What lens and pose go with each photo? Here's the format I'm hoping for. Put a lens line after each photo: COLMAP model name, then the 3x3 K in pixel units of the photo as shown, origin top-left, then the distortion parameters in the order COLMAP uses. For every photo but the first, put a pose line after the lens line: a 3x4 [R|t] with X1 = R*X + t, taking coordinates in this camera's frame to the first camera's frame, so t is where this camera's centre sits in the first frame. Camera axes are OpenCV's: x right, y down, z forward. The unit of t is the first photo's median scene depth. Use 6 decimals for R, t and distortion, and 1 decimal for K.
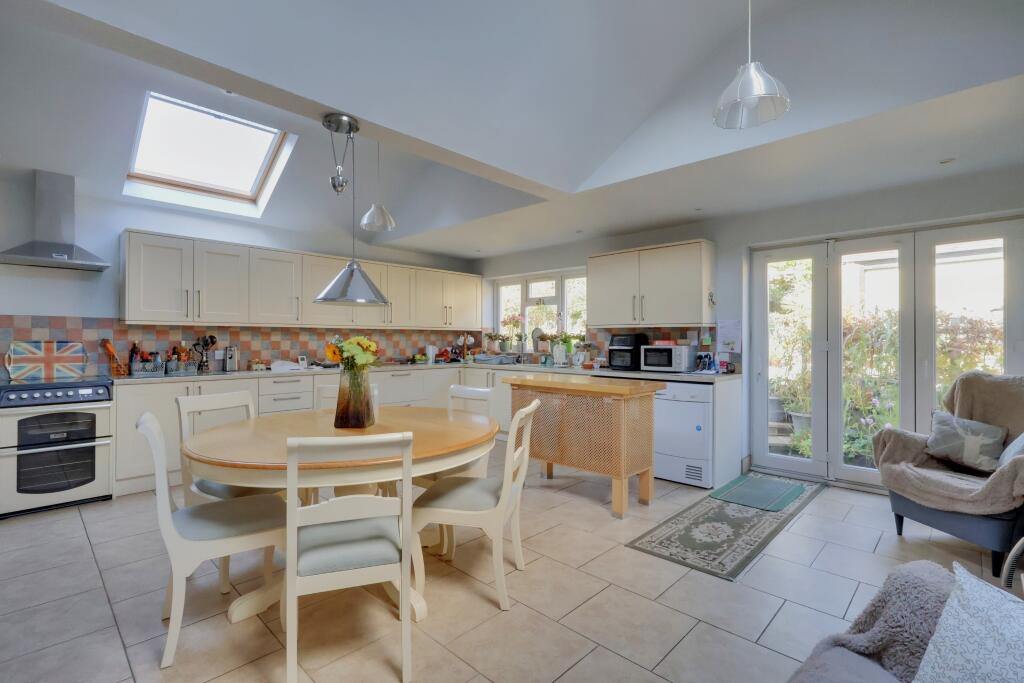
lens RADIAL K [[474.5, 0, 512.0], [0, 474.5, 341.5], [0, 0, 1]] dist [0.000678, 0.000715]
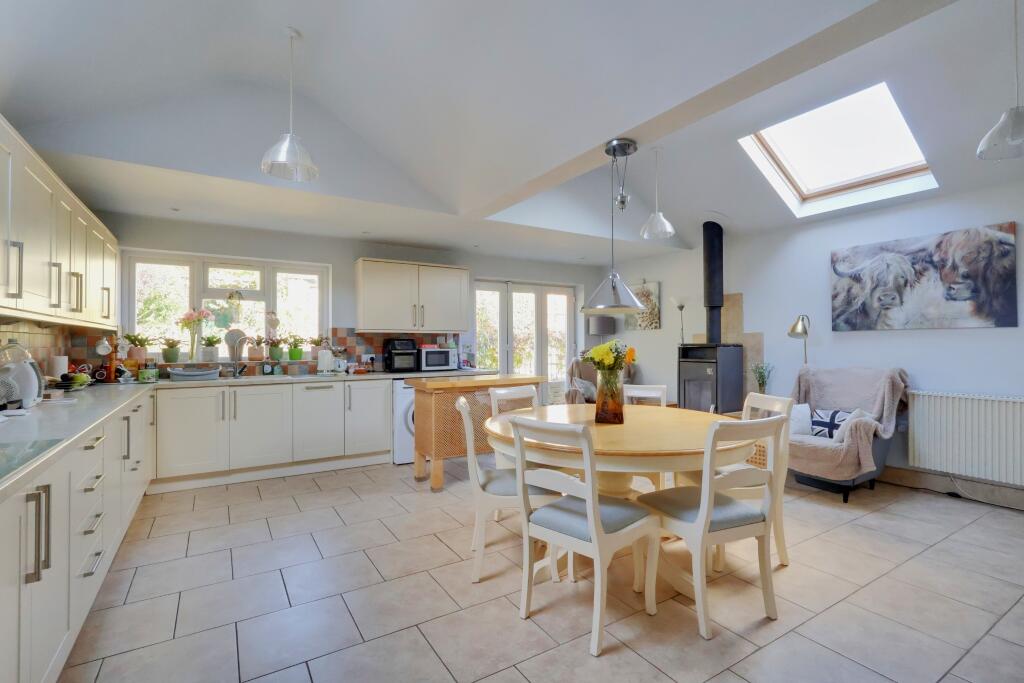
lens RADIAL K [[474.5, 0, 512.0], [0, 474.5, 341.5], [0, 0, 1]] dist [0.000678, 0.000715]
pose [[0.243832, -0.003606, 0.969811, -0.750957], [0.001901, 0.999993, 0.003240, -0.012422], [-0.969816, 0.001053, 0.243837, 0.494830]]
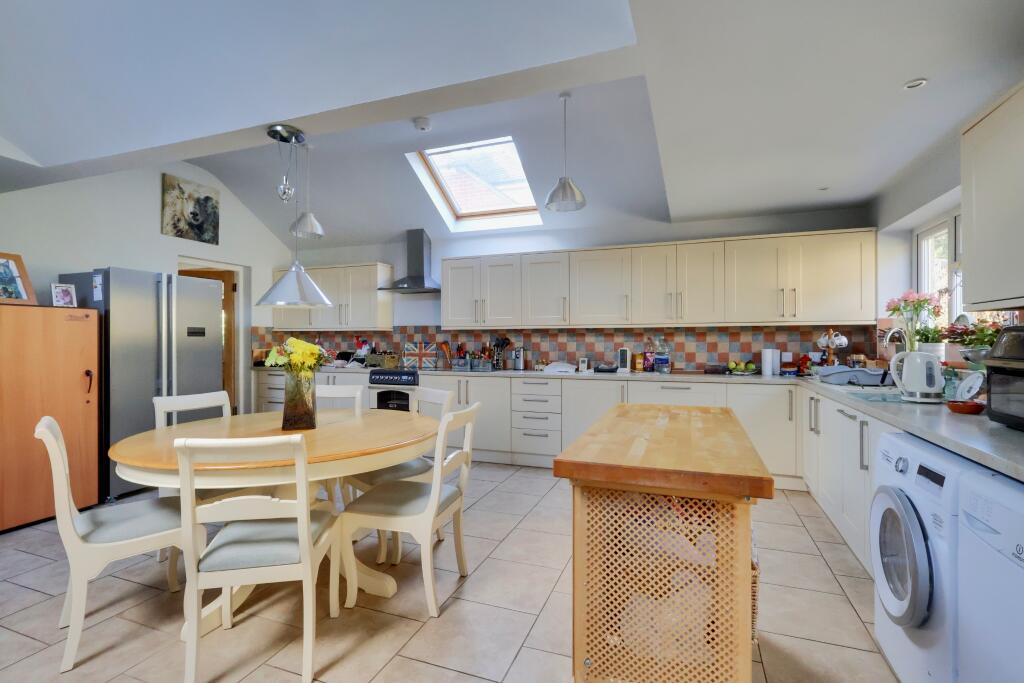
lens RADIAL K [[474.5, 0, 512.0], [0, 474.5, 341.5], [0, 0, 1]] dist [0.000678, 0.000715]
pose [[0.397998, -0.000251, -0.917386, 0.398082], [-0.000876, 0.999999, -0.000653, -0.002378], [0.917386, 0.001063, 0.397997, 0.524984]]
